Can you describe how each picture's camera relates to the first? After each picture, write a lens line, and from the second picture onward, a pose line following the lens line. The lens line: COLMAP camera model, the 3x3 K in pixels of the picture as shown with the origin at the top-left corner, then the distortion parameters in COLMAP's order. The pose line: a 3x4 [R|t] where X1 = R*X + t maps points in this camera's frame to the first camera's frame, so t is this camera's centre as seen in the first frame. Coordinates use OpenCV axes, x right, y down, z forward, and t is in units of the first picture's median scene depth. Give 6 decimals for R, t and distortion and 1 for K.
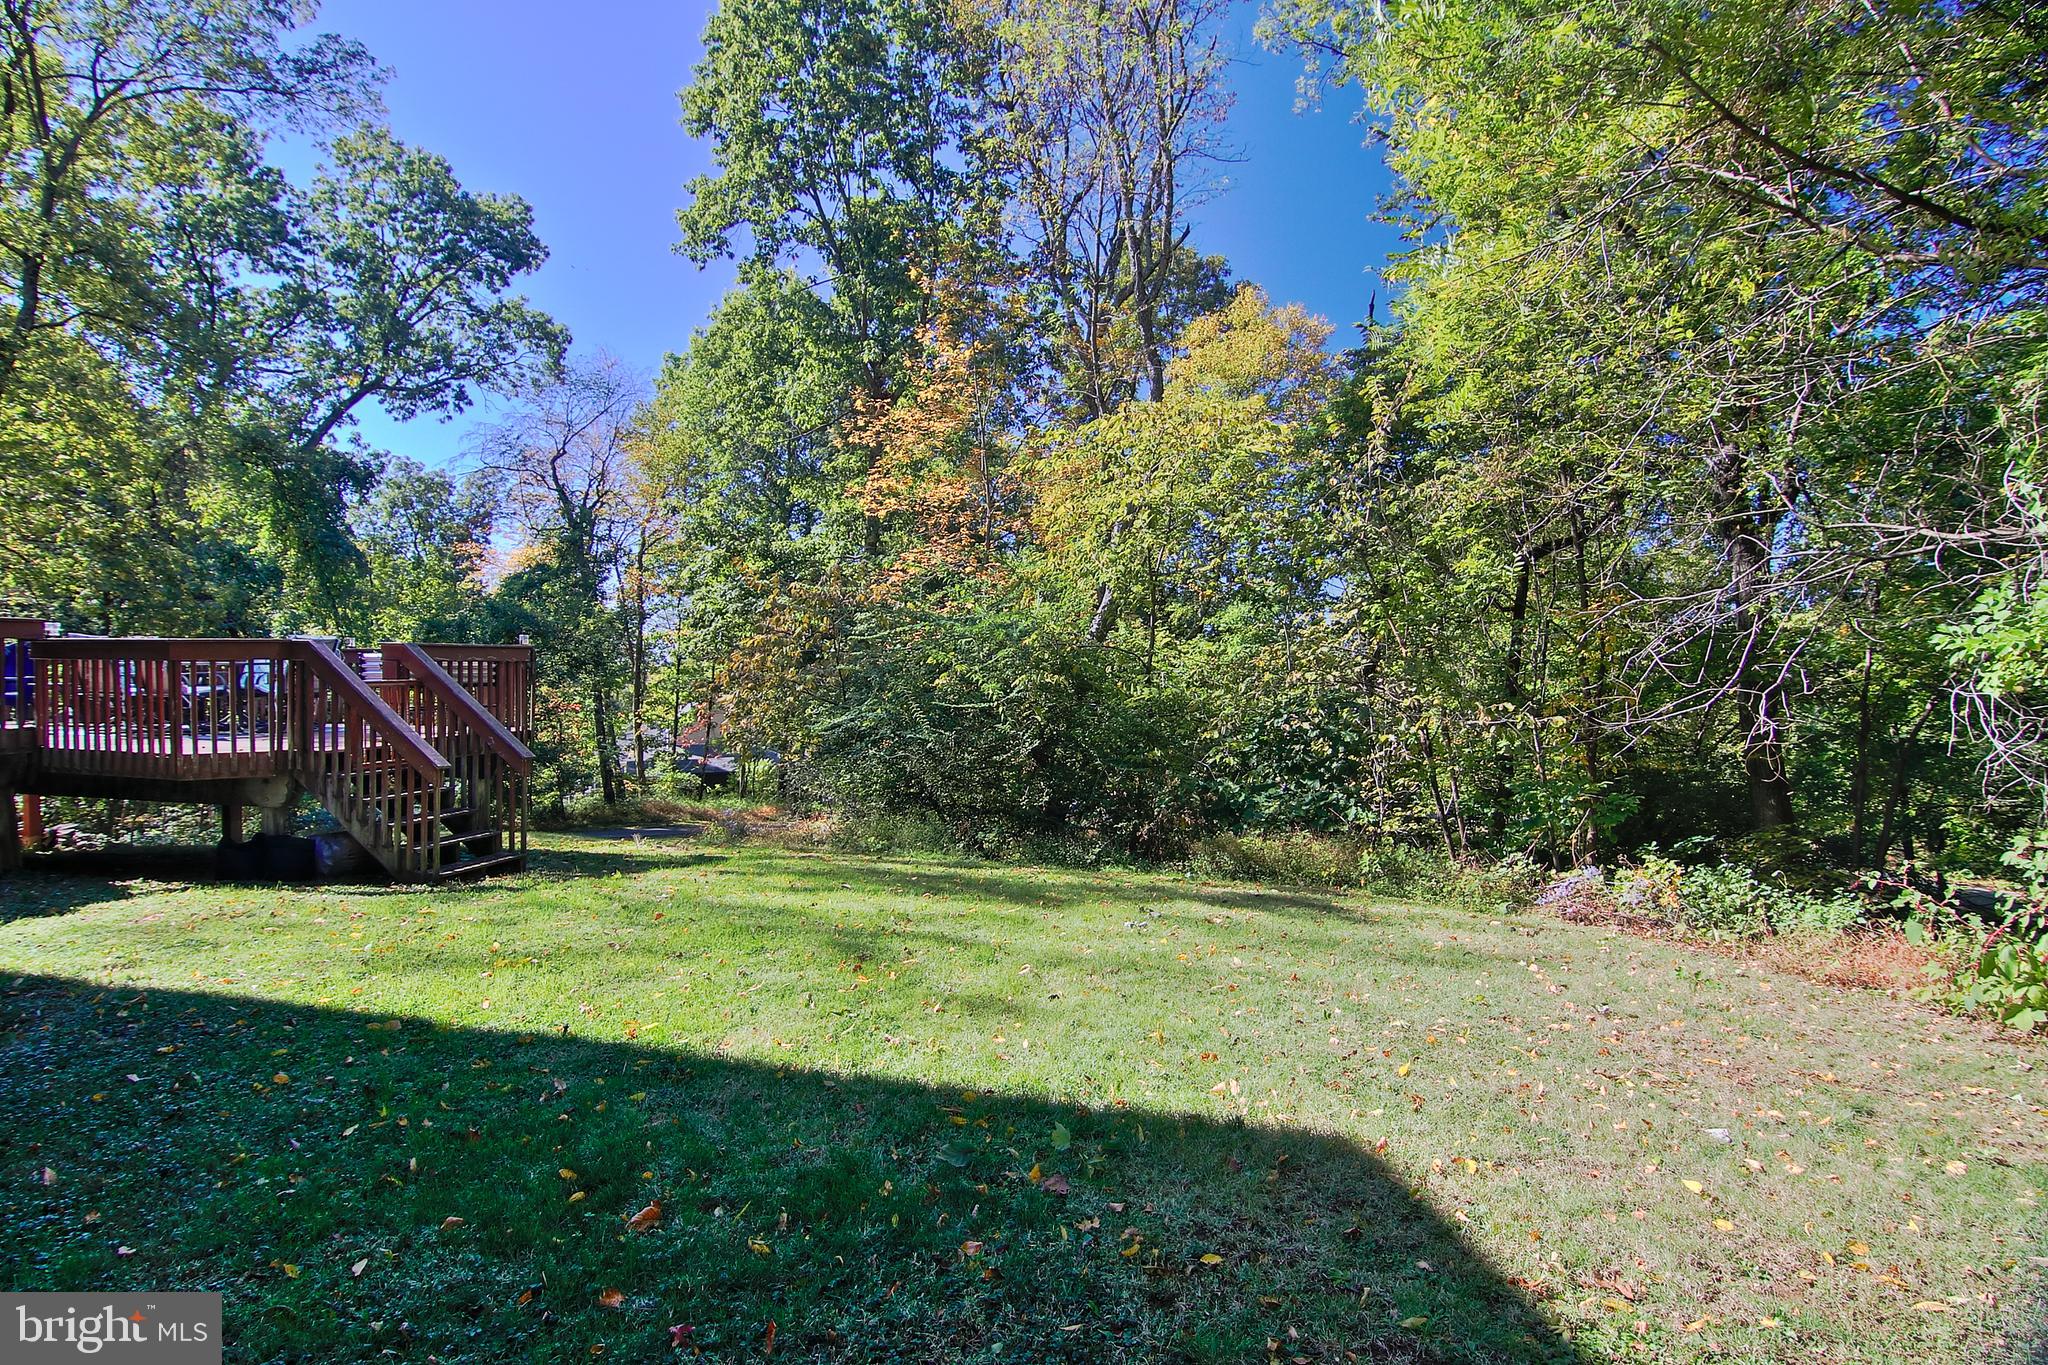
lens RADIAL K [[1088.4, 0, 1033.7], [0, 1088.4, 670.8], [0, 0, 1]] dist [-0.005409, -0.000658]
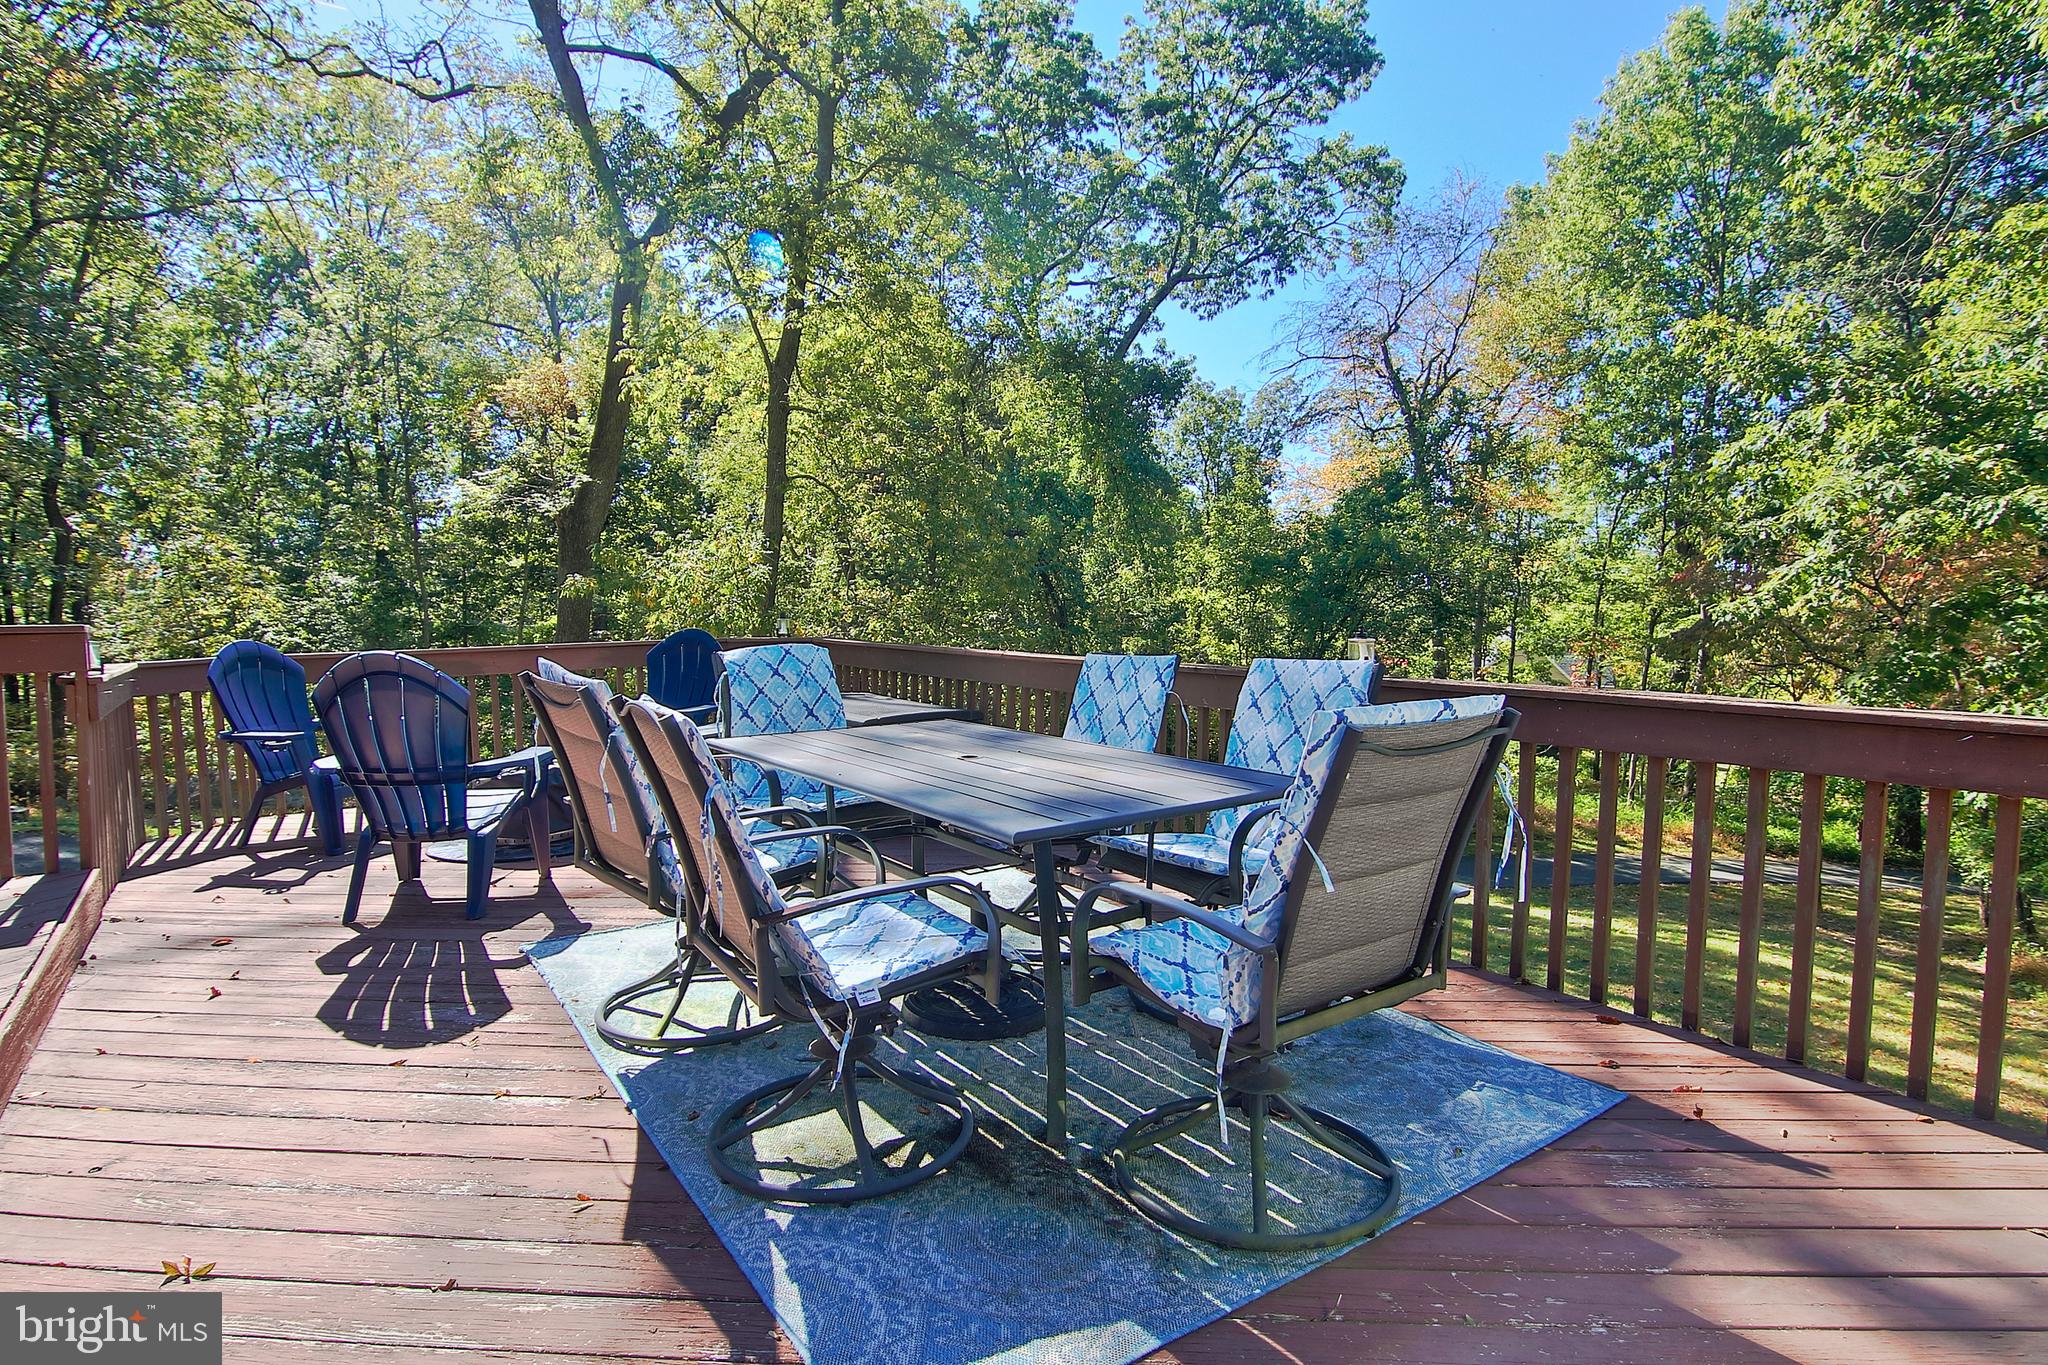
lens RADIAL K [[1088.4, 0, 1026.5], [0, 1088.4, 683.4], [0, 0, 1]] dist [-0.005409, -0.000658]
pose [[0.792401, 0.044753, -0.608357, -0.172573], [0.003141, 0.996992, 0.077435, -0.013126], [0.609992, -0.063271, 0.789877, 0.236221]]
